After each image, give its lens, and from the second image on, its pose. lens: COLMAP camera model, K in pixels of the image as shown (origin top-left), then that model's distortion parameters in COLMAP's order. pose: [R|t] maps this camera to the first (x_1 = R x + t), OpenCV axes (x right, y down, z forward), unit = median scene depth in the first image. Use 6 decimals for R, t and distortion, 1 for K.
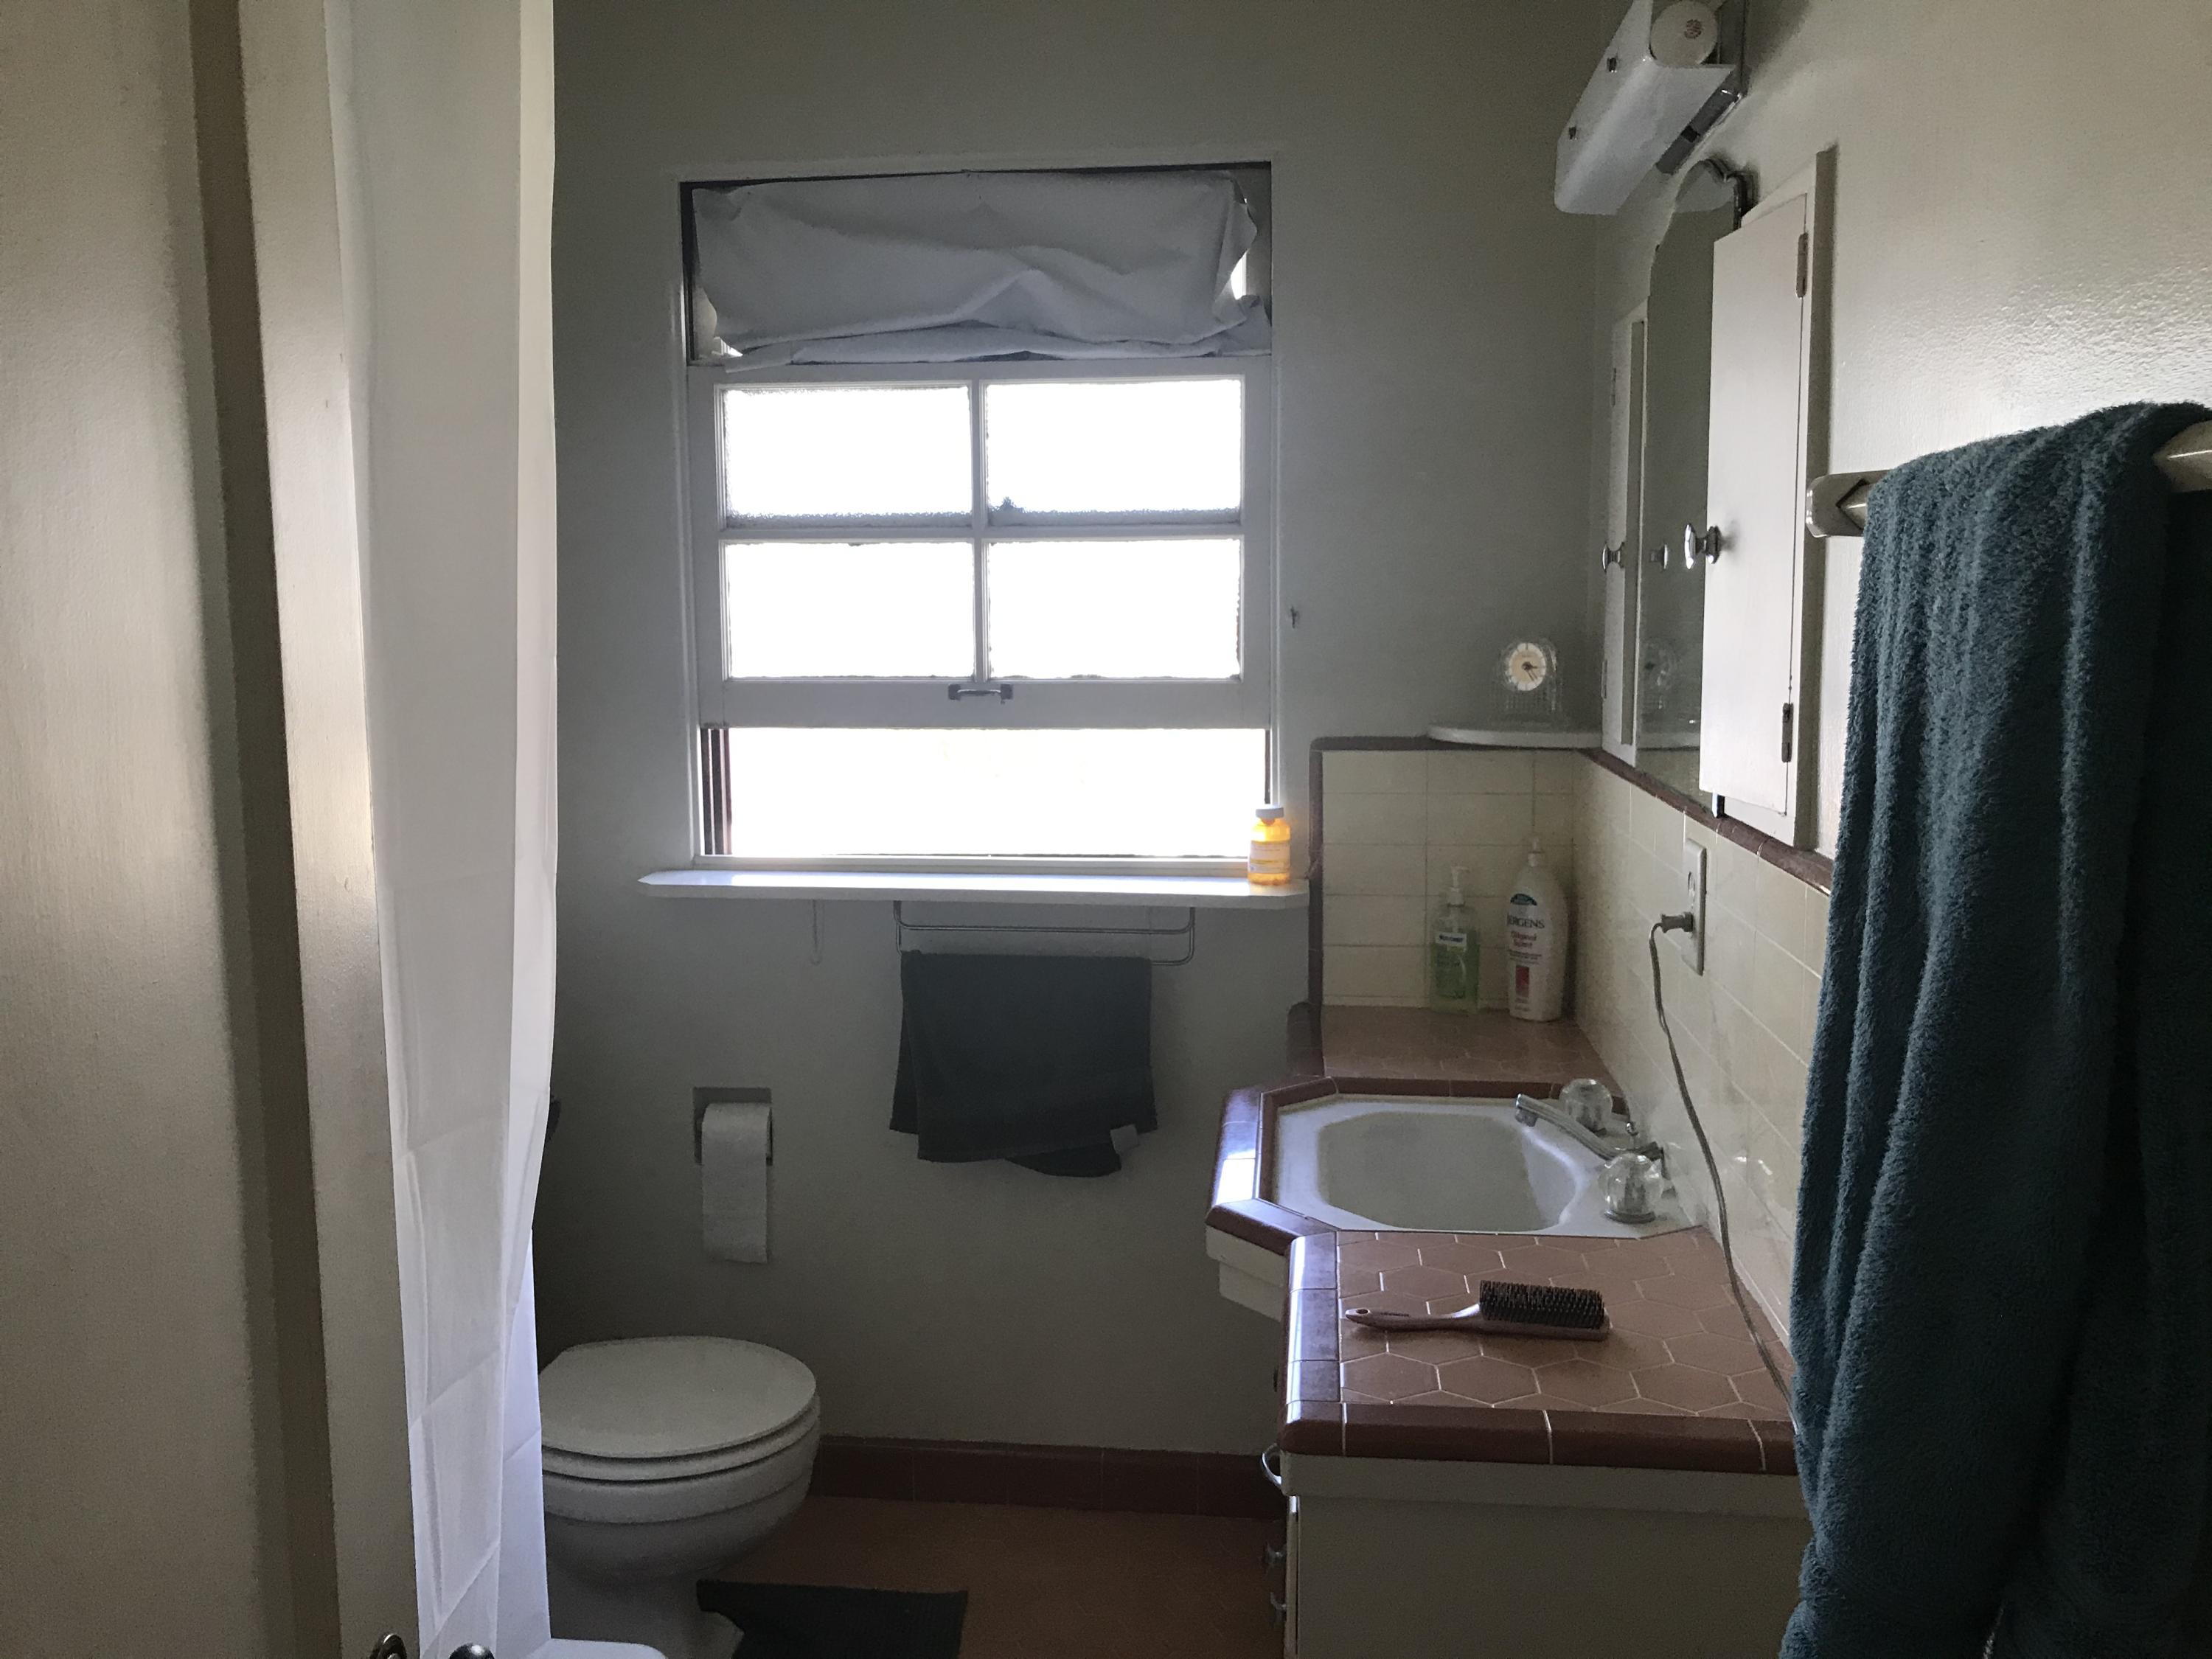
lens RADIAL K [[1815.1, 0, 1098.0], [0, 1815.1, 775.1], [0, 0, 1]] dist [0.102041, -0.230018]
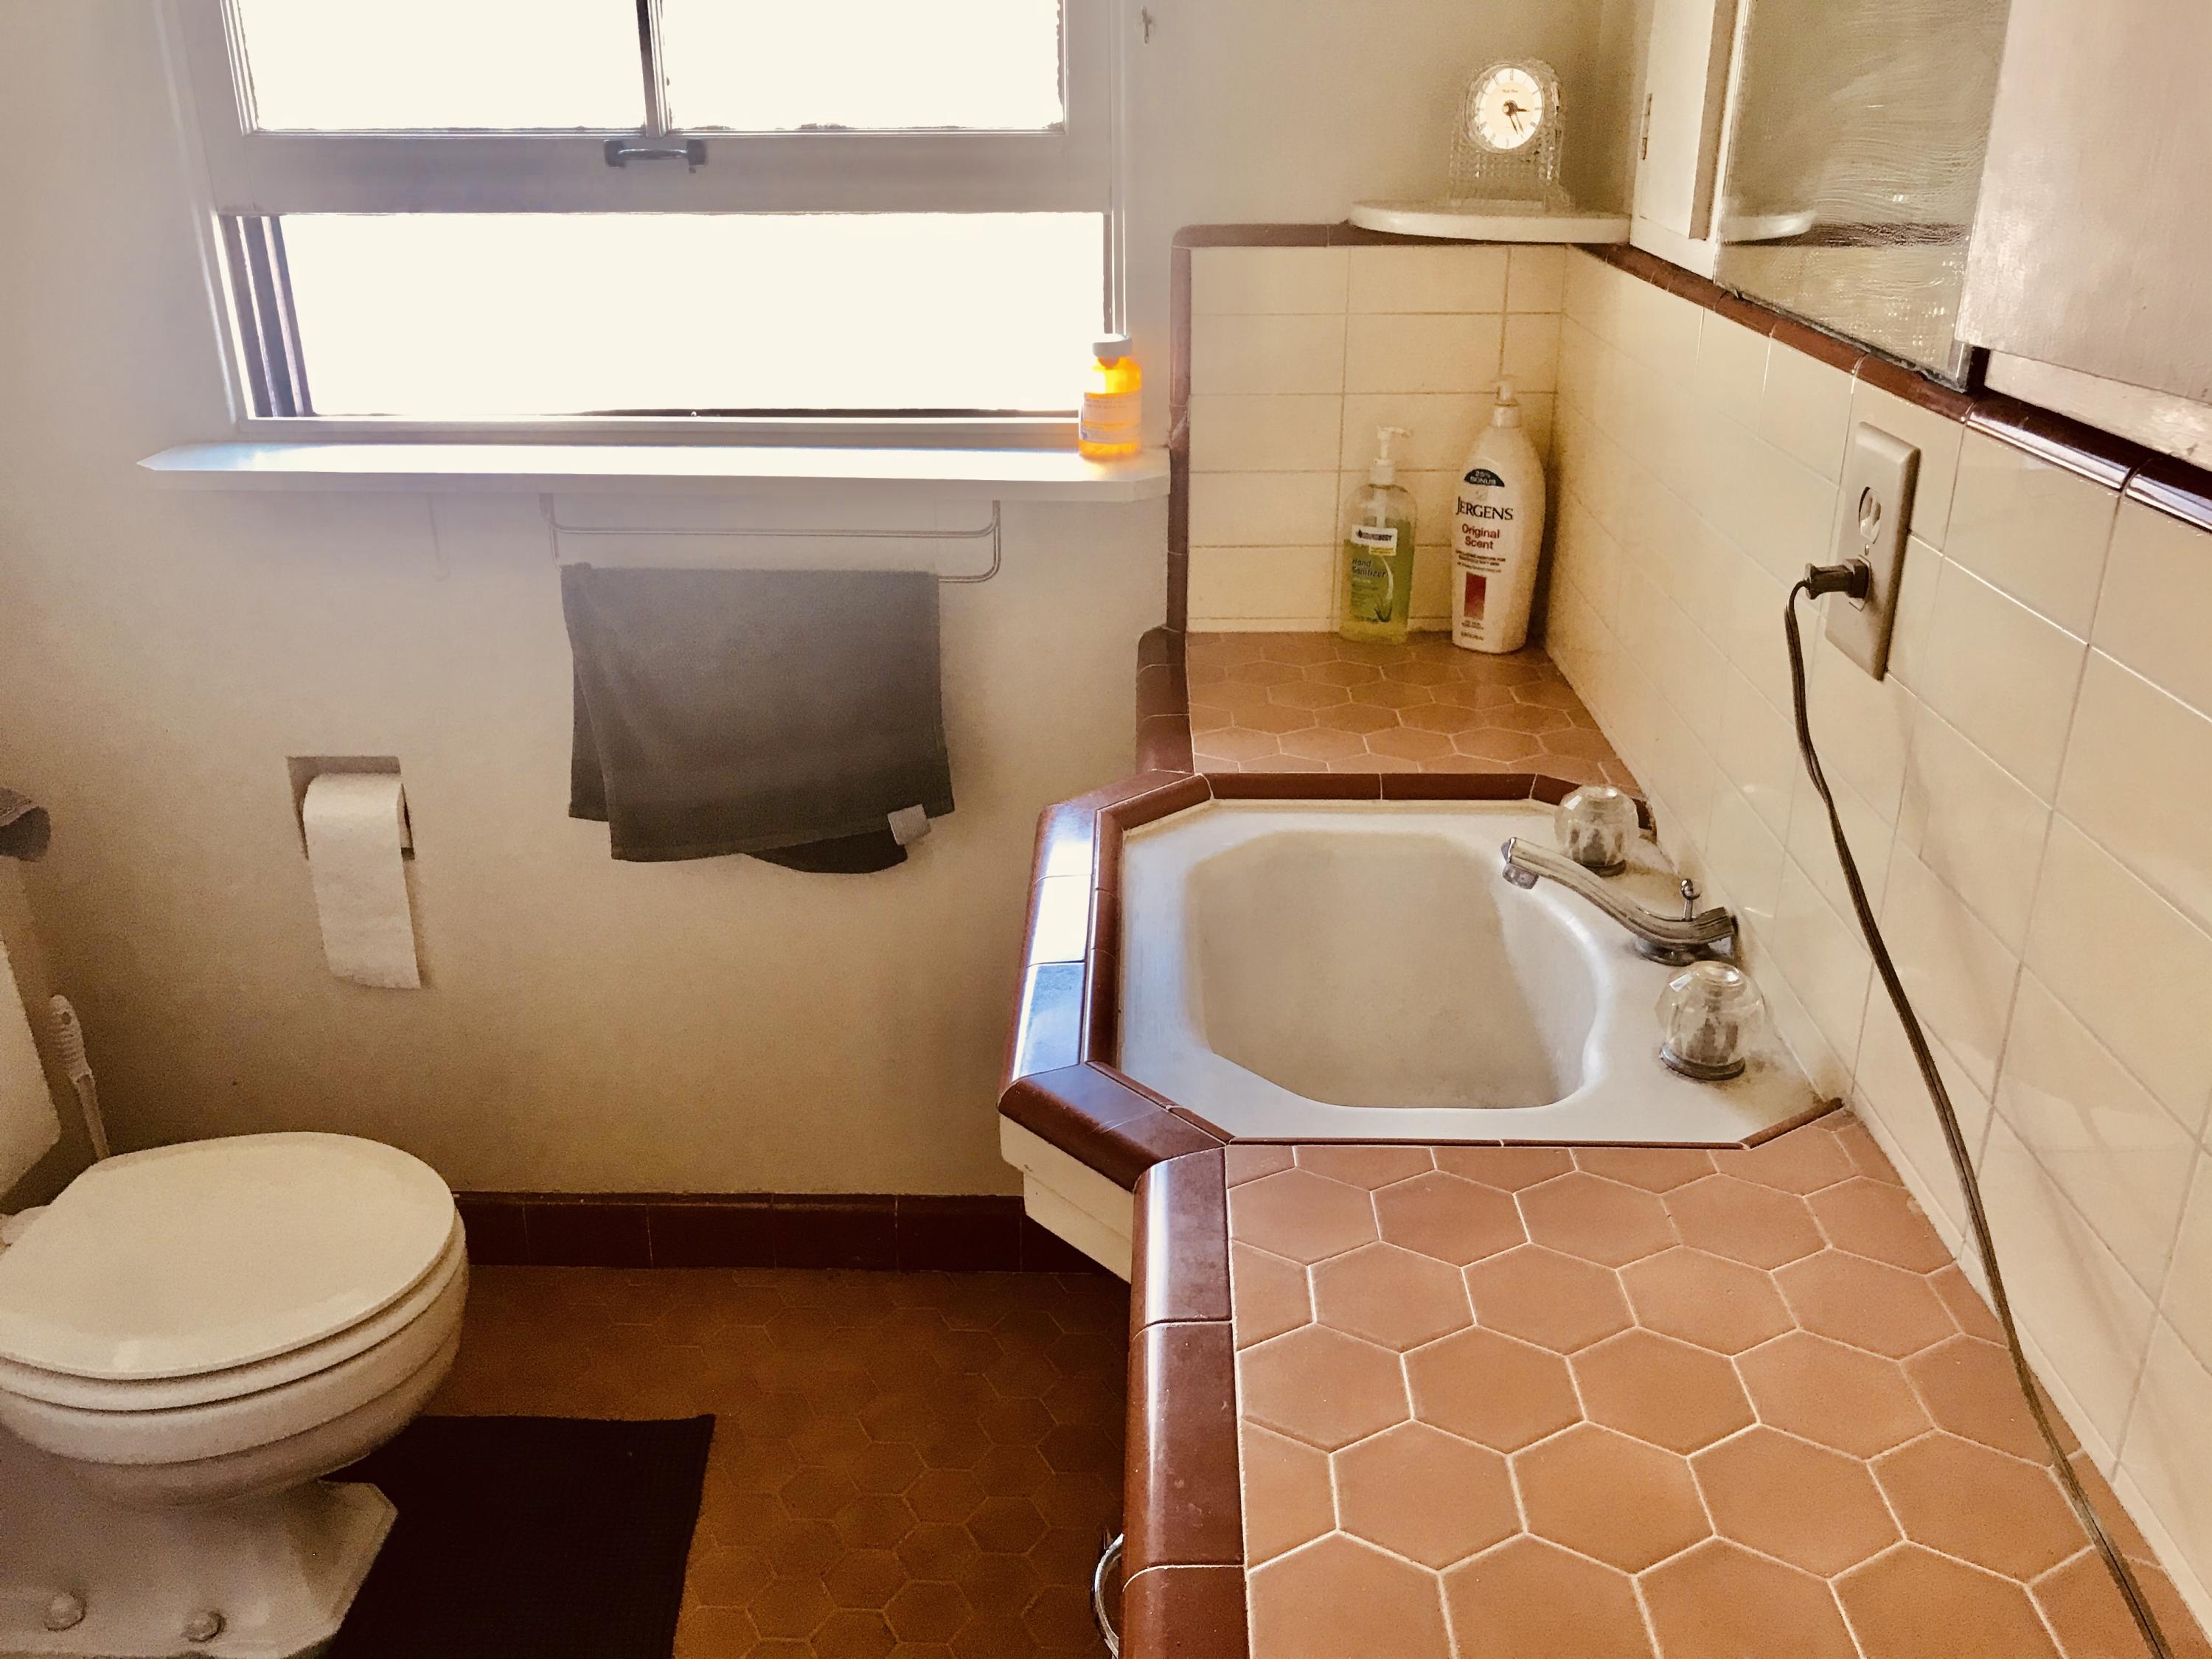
lens RADIAL K [[1815.1, 0, 1098.0], [0, 1815.1, 775.1], [0, 0, 1]] dist [0.102041, -0.230018]
pose [[0.996417, -0.029164, 0.079387, 0.033245], [0.006459, 0.962163, 0.272399, -0.010820], [-0.084328, -0.270911, 0.958904, 0.328502]]
